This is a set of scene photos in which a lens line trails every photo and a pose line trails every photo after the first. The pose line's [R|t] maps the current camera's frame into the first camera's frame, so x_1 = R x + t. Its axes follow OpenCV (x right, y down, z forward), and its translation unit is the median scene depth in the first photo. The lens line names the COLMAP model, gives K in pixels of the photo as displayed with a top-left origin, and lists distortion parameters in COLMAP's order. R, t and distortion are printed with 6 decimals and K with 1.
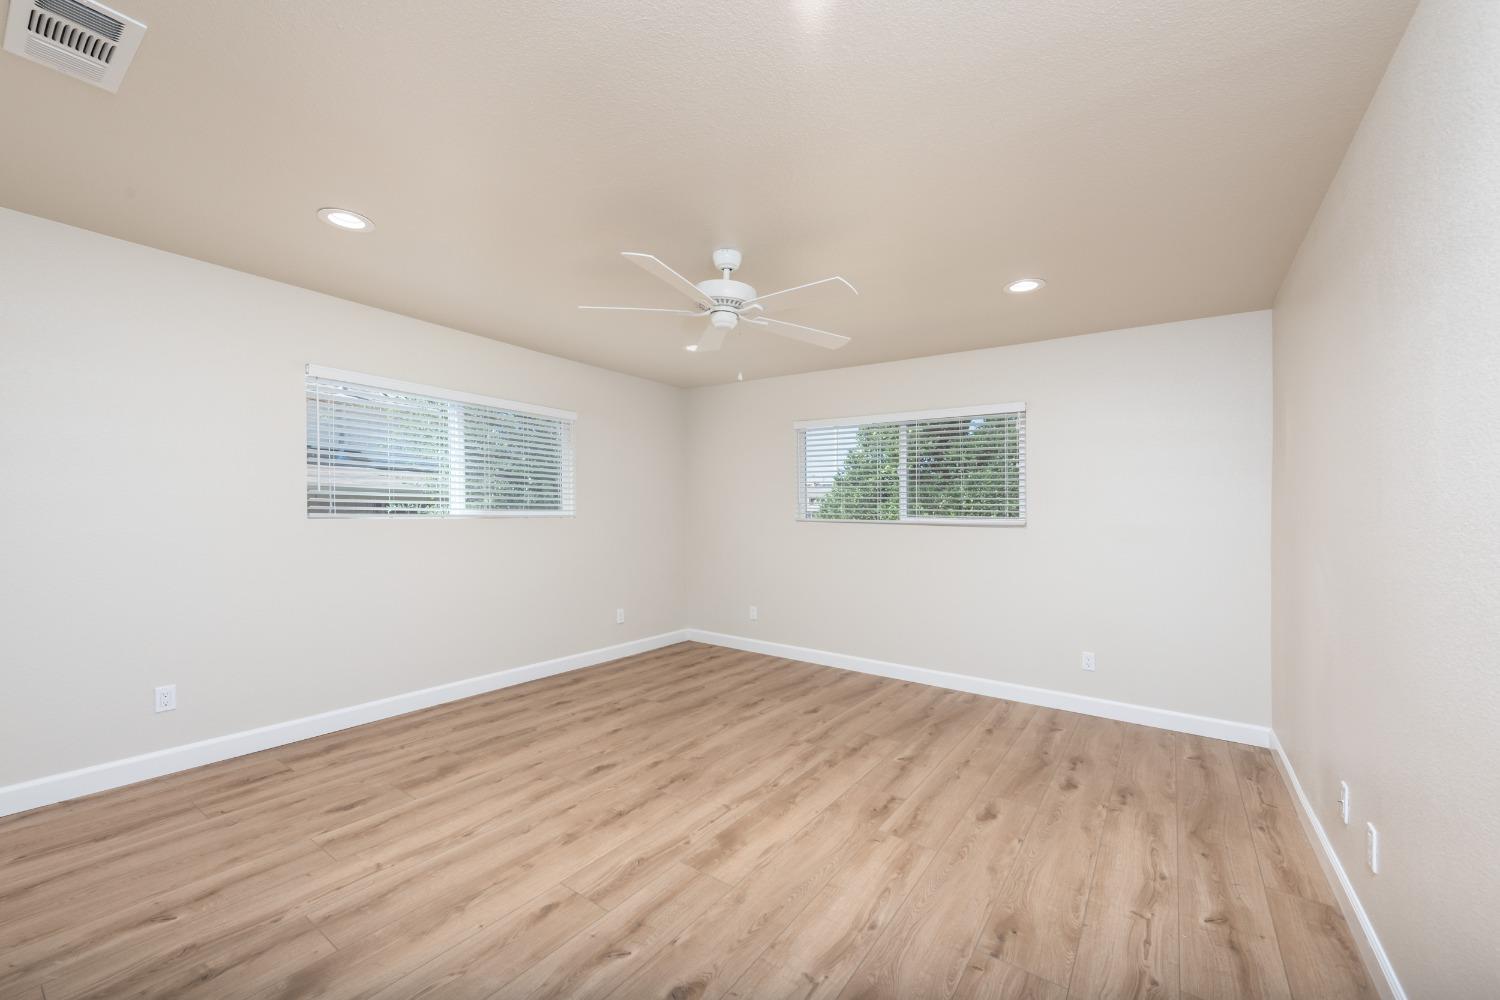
lens RADIAL K [[587.0, 0, 709.9], [0, 587.0, 497.8], [0, 0, 1]] dist [0.004332, -0.000402]
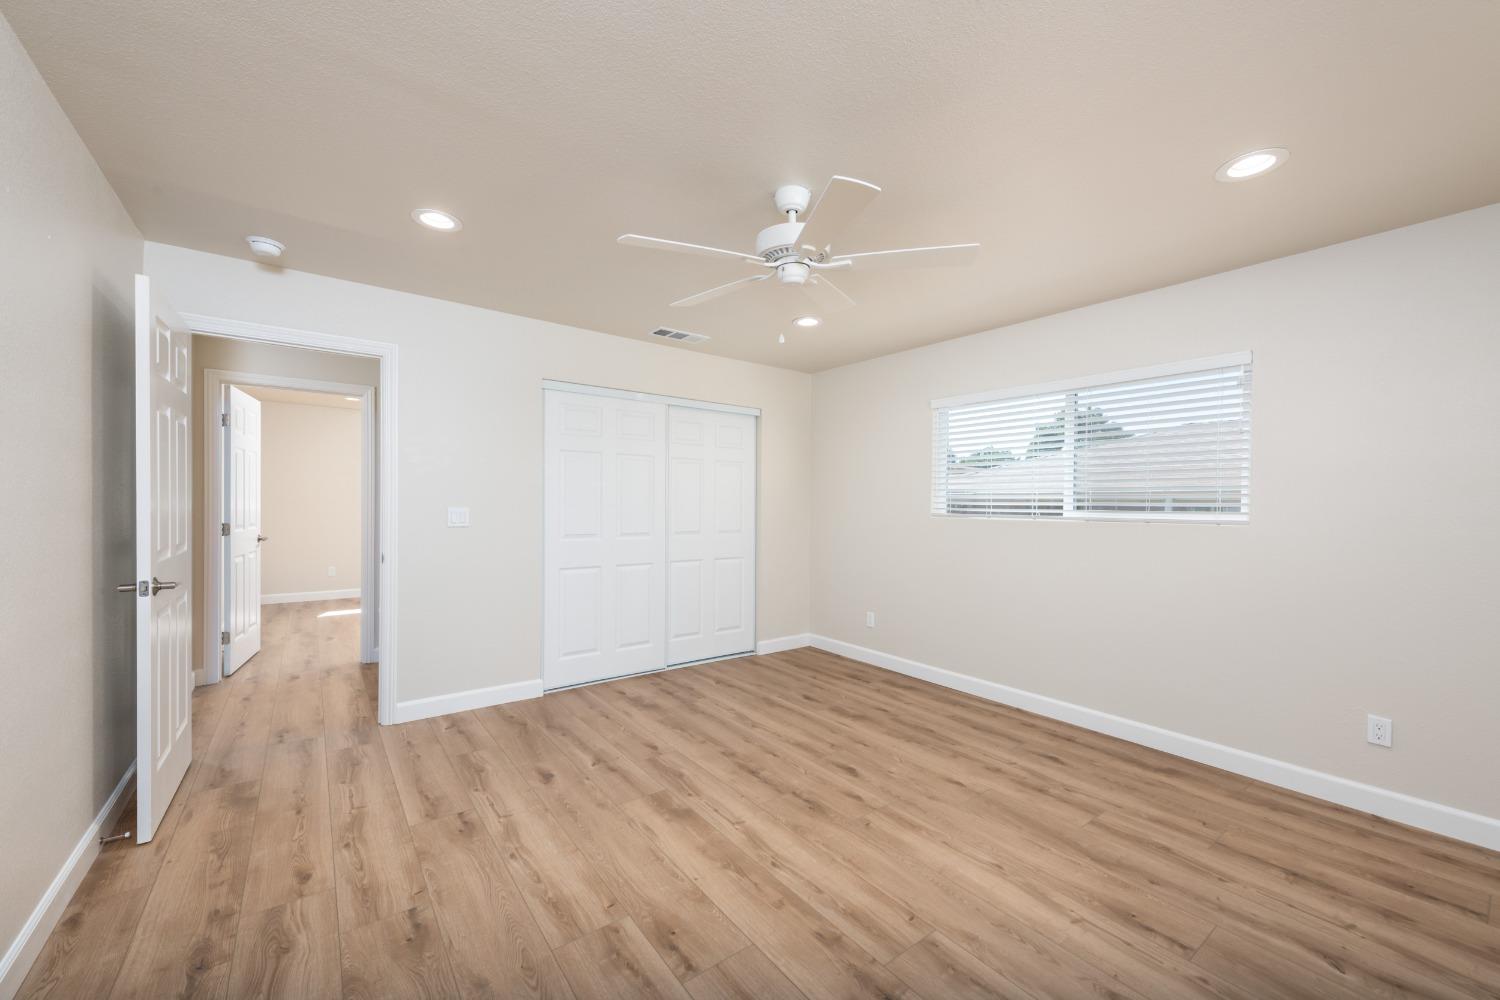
lens RADIAL K [[587.0, 0, 762.9], [0, 587.0, 516.6], [0, 0, 1]] dist [0.004332, -0.000402]
pose [[-0.249396, 0.000923, -0.968401, 0.778837], [0.002048, 0.999998, 0.000425, 0.037639], [0.968399, -0.001878, -0.249398, 1.079886]]
